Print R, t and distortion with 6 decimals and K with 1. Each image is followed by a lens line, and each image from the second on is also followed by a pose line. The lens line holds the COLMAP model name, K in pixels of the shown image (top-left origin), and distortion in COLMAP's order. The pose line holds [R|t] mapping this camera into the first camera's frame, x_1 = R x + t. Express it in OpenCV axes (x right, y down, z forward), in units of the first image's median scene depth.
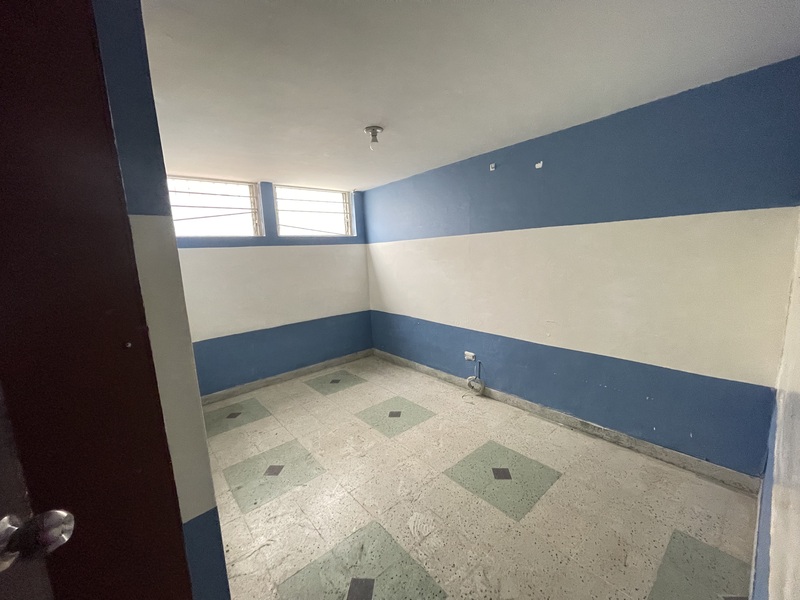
lens RADIAL K [[322.9, 0, 397.6], [0, 322.9, 300.1], [0, 0, 1]] dist [-0.000787, 0.000345]
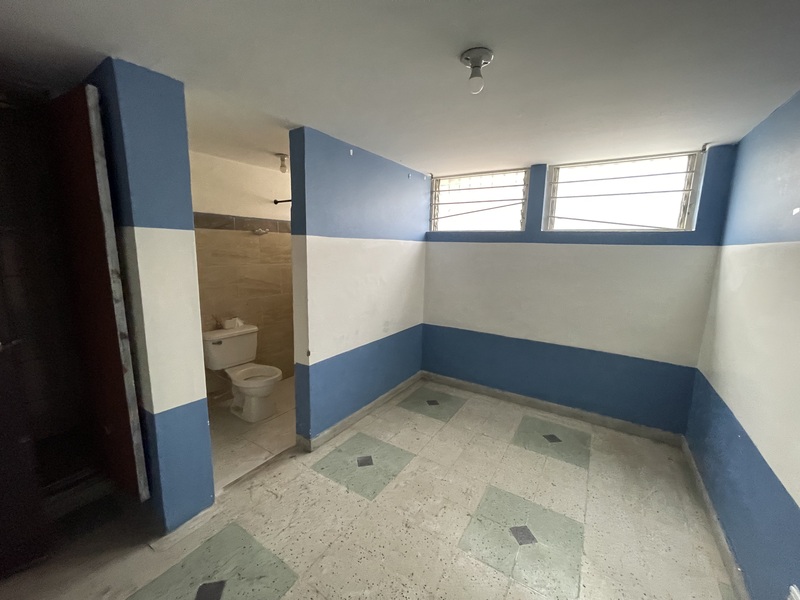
lens RADIAL K [[322.9, 0, 397.6], [0, 322.9, 300.1], [0, 0, 1]] dist [-0.000787, 0.000345]
pose [[0.292944, 0.211831, -0.932369, 0.302543], [-0.177459, 0.970252, 0.164681, -0.098753], [0.939517, 0.117215, 0.321820, 0.419237]]
